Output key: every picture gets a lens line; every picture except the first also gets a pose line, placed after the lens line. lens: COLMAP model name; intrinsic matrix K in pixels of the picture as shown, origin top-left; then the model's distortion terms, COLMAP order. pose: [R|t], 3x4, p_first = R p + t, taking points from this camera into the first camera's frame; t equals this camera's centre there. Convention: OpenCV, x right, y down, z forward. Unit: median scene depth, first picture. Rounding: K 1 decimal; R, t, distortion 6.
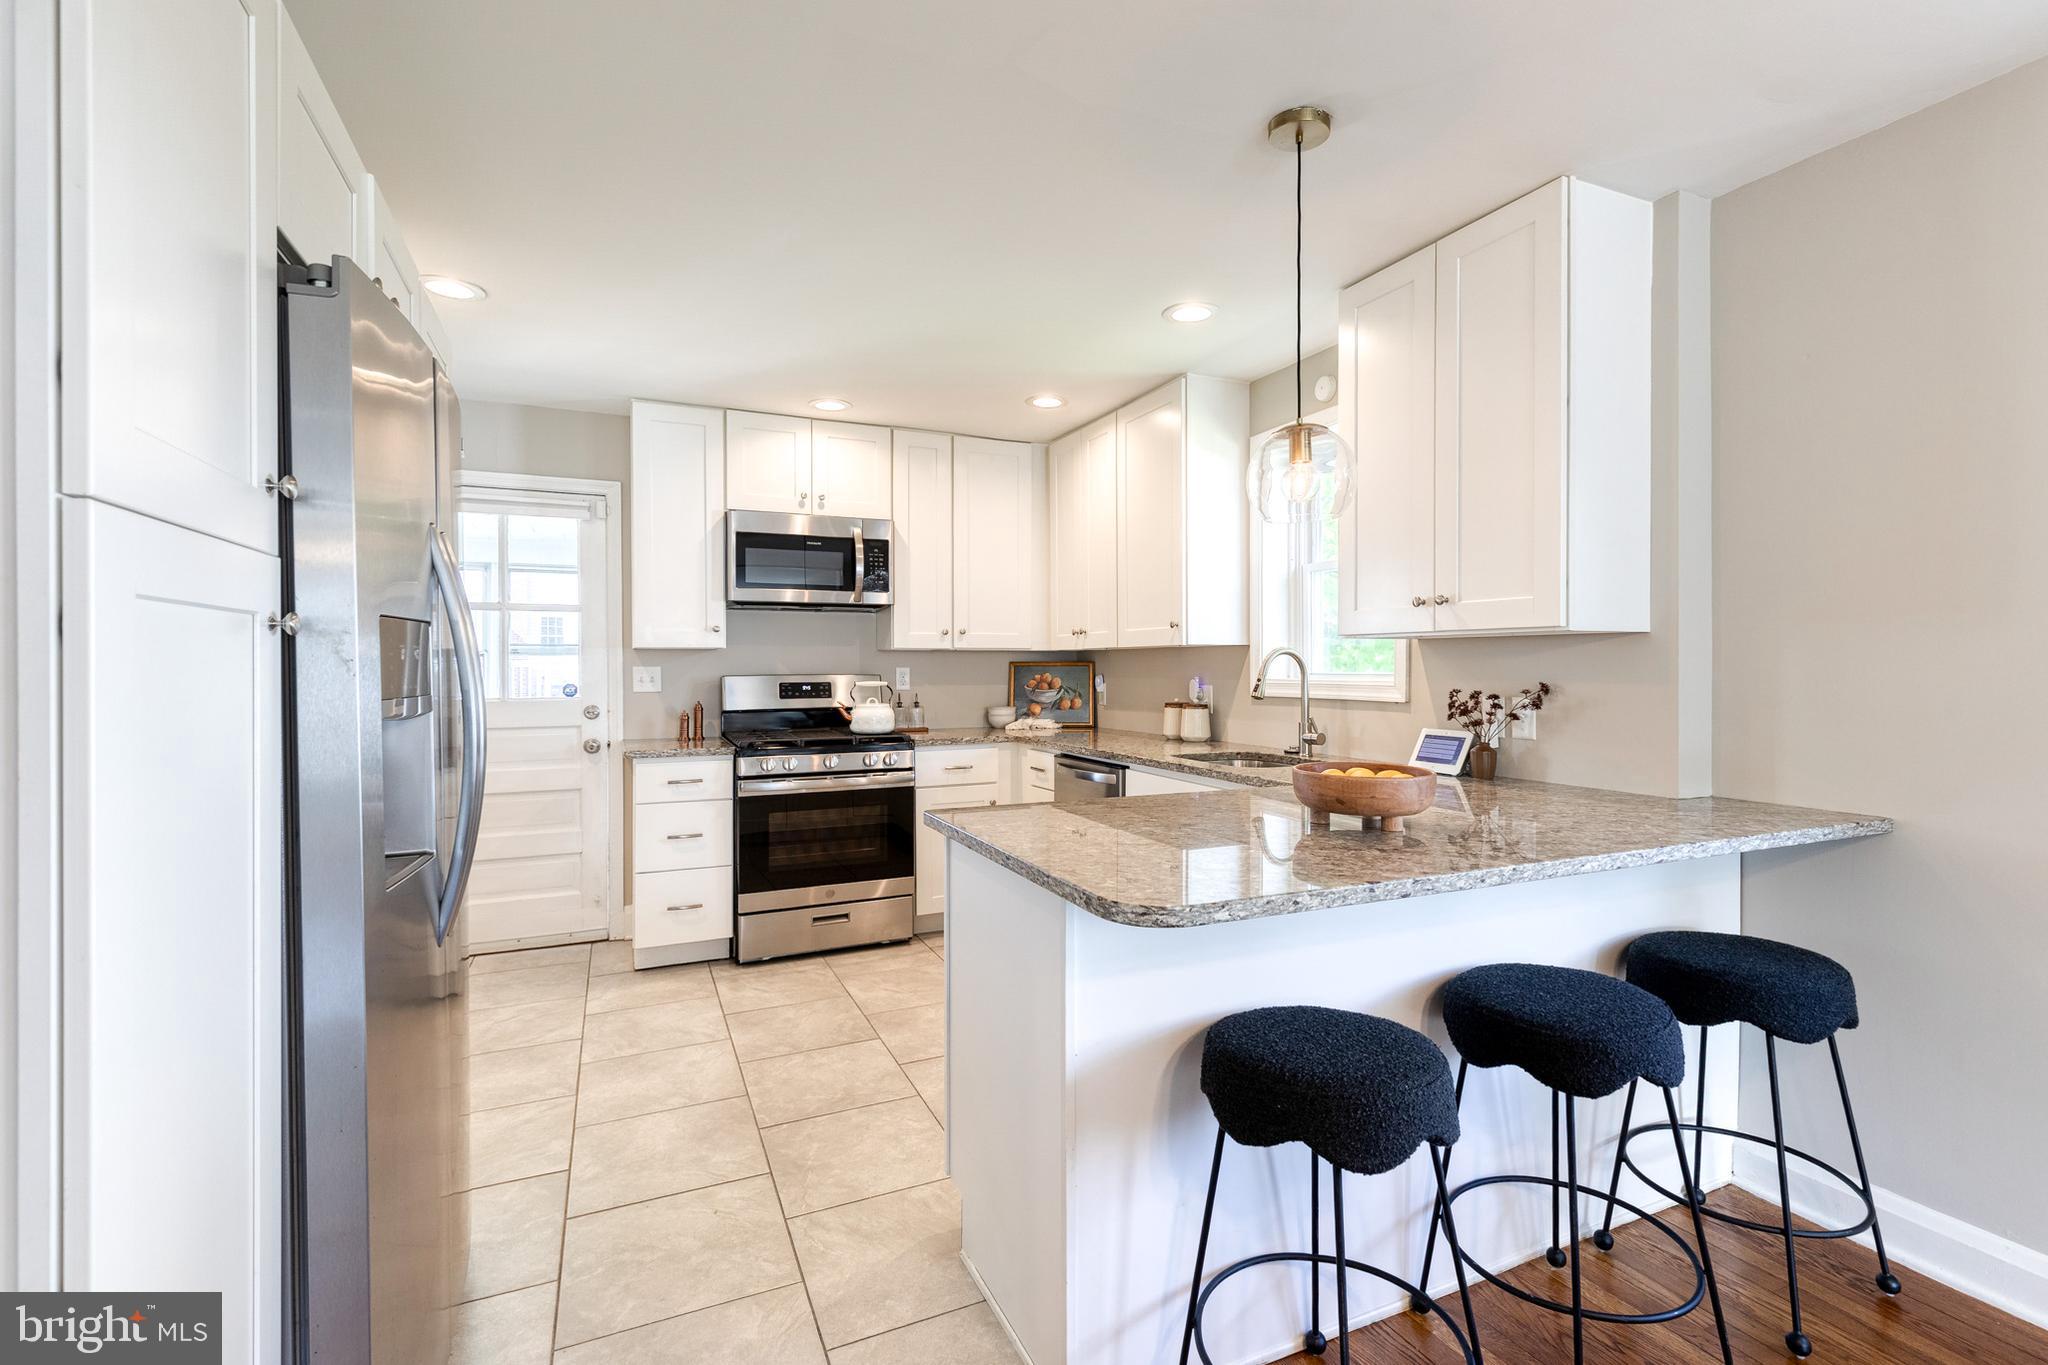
lens RADIAL K [[923.0, 0, 1049.6], [0, 923.0, 679.0], [0, 0, 1]] dist [0.012975, -0.000089]
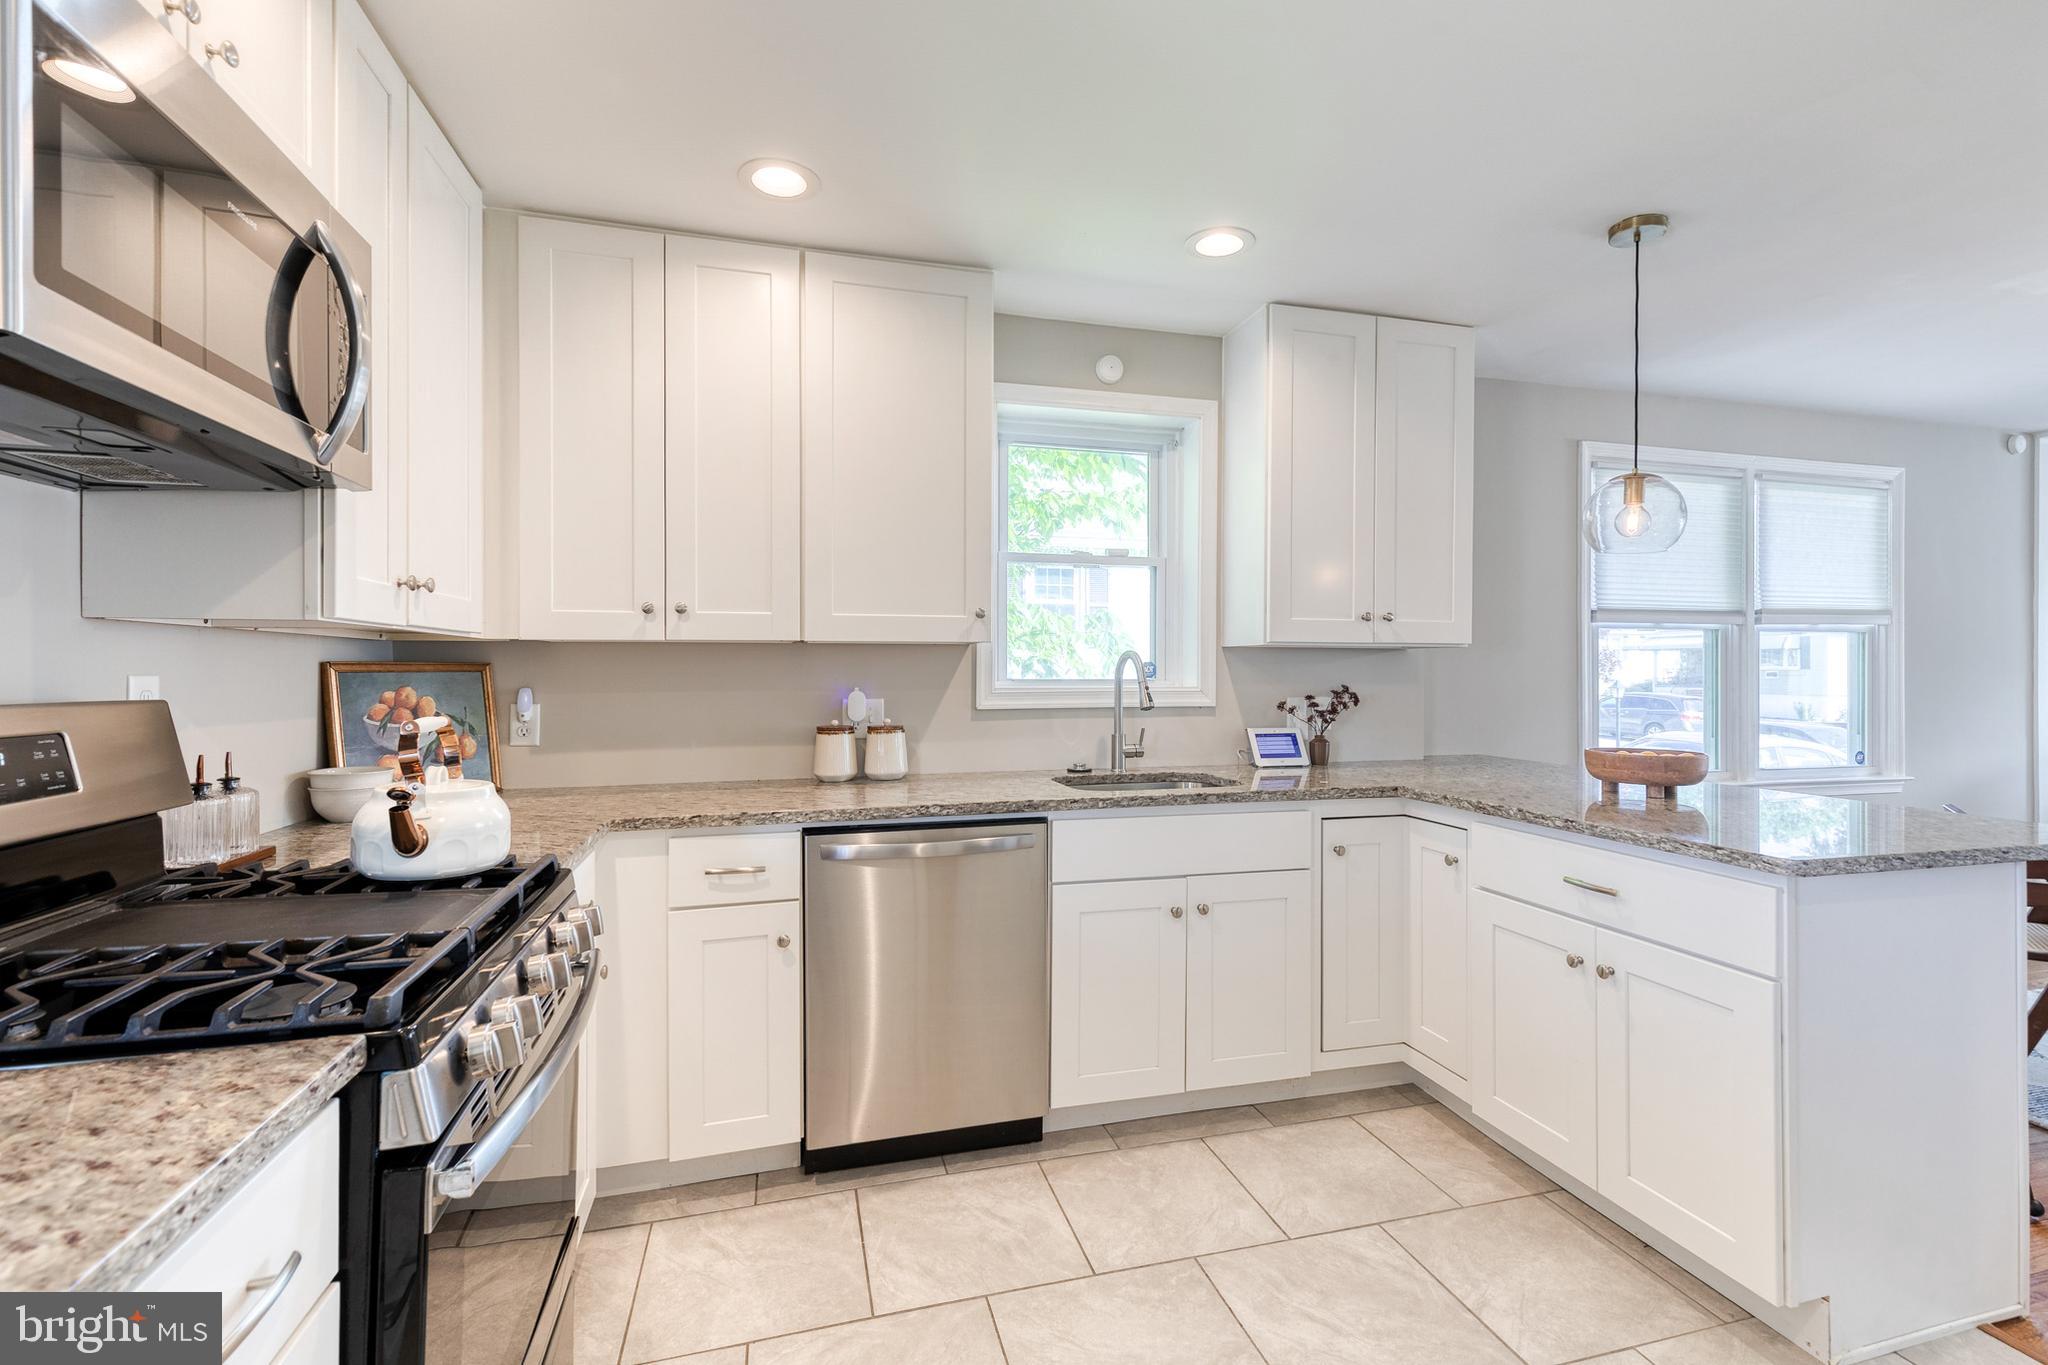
lens RADIAL K [[912.6, 0, 1034.3], [0, 912.6, 666.3], [0, 0, 1]] dist [0.019537, -0.000146]
pose [[0.163512, 0.006443, 0.986520, -0.479650], [0.012681, 0.999882, -0.008632, -0.010409], [-0.986460, 0.013921, 0.163411, 0.727022]]
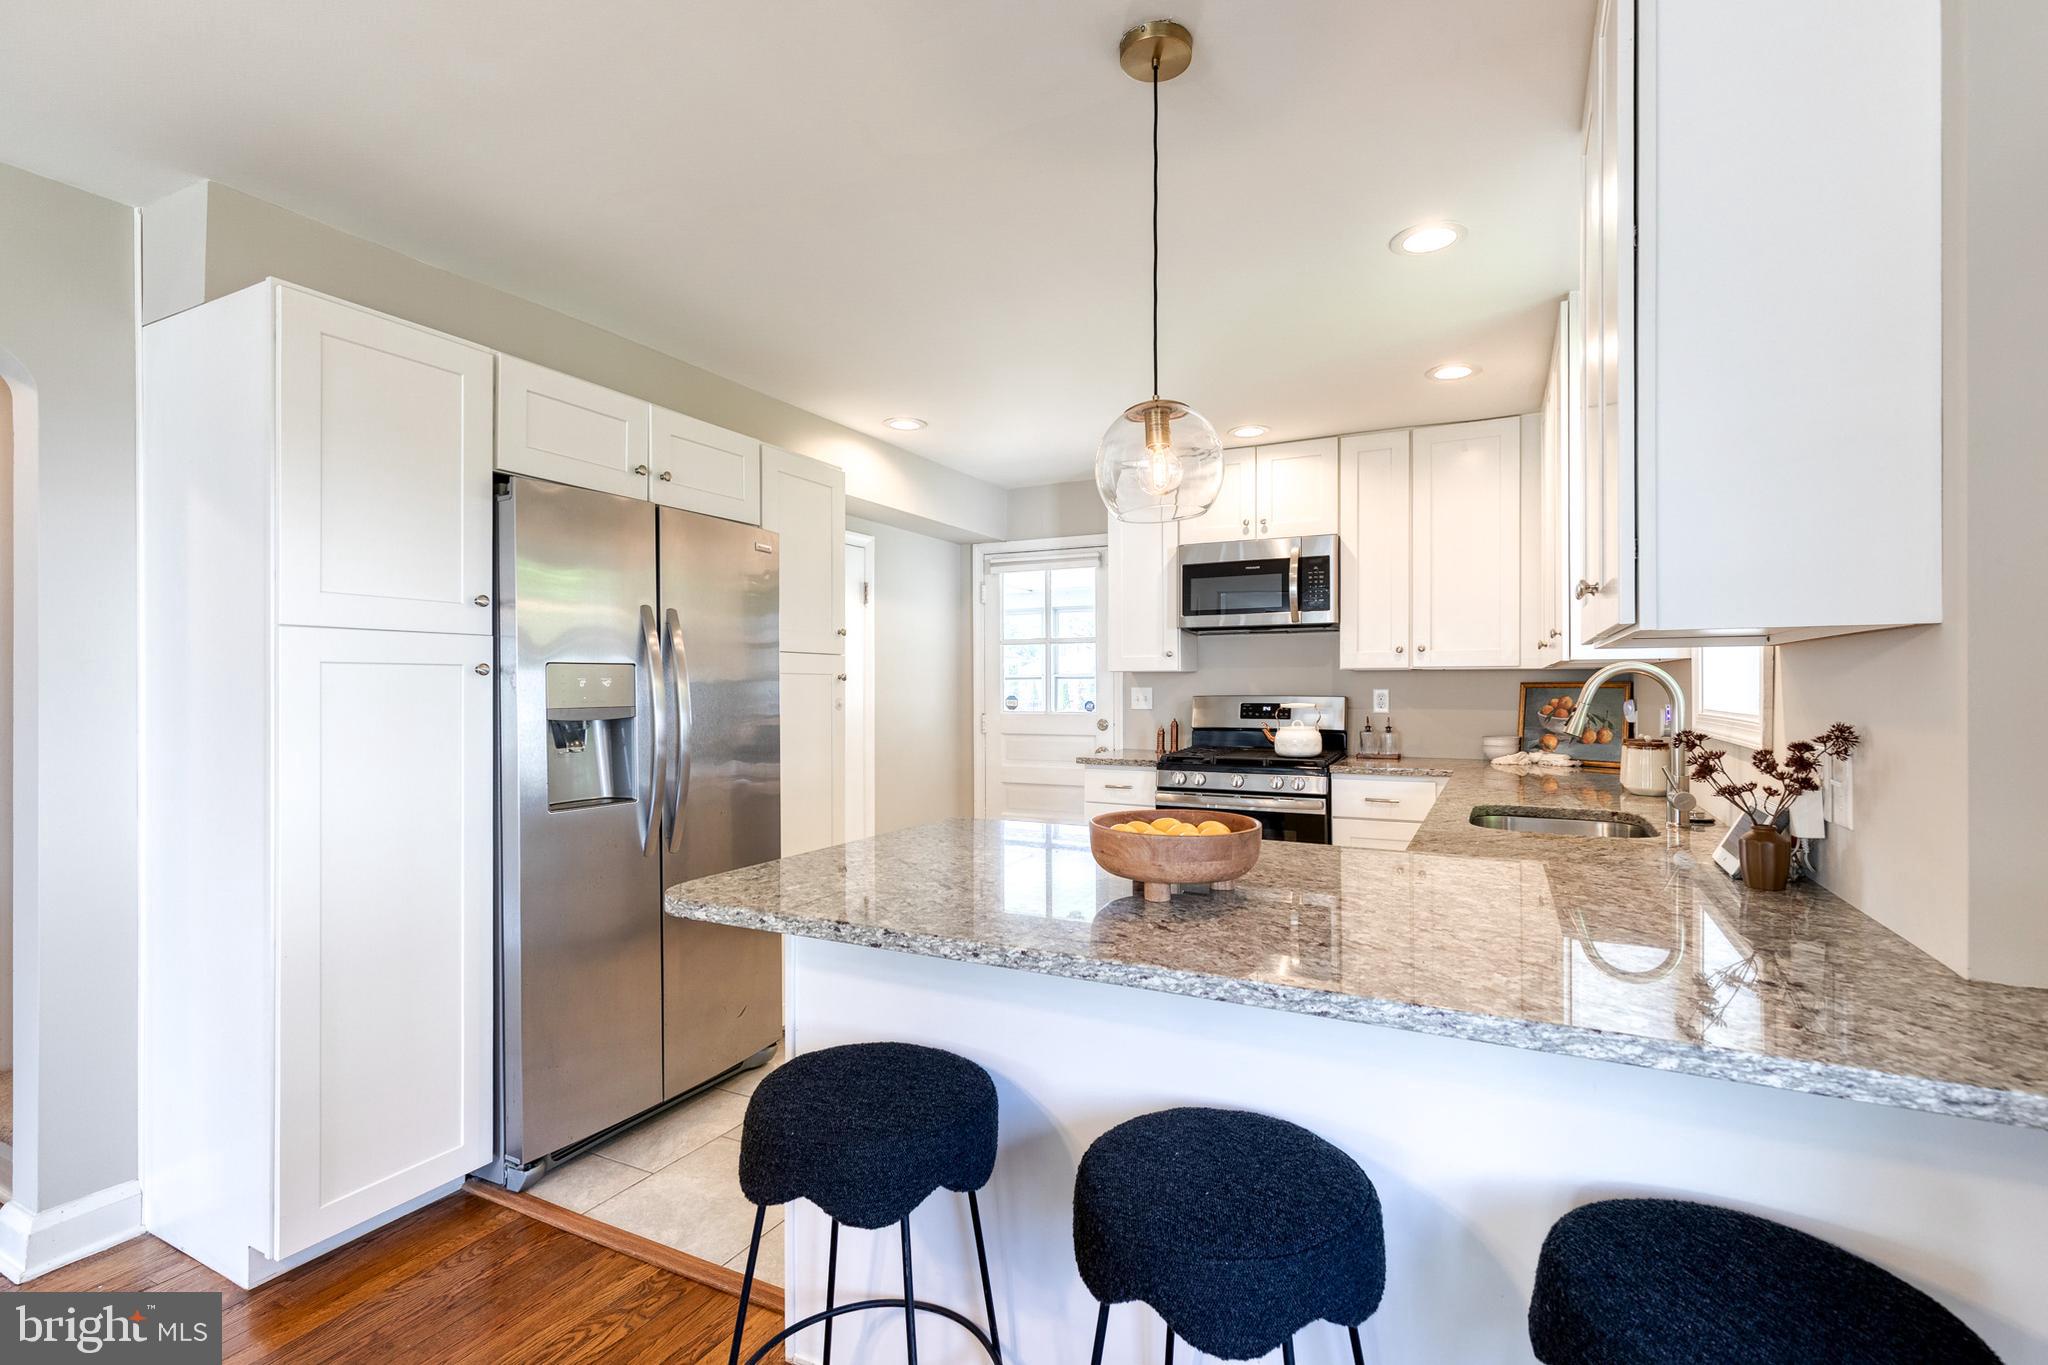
lens RADIAL K [[923.0, 0, 1049.6], [0, 923.0, 679.0], [0, 0, 1]] dist [0.012975, -0.000089]
pose [[0.631683, -0.004485, -0.775214, 0.394063], [-0.010927, 0.999832, -0.014689, -0.005735], [0.775150, 0.017750, 0.631528, 0.180374]]
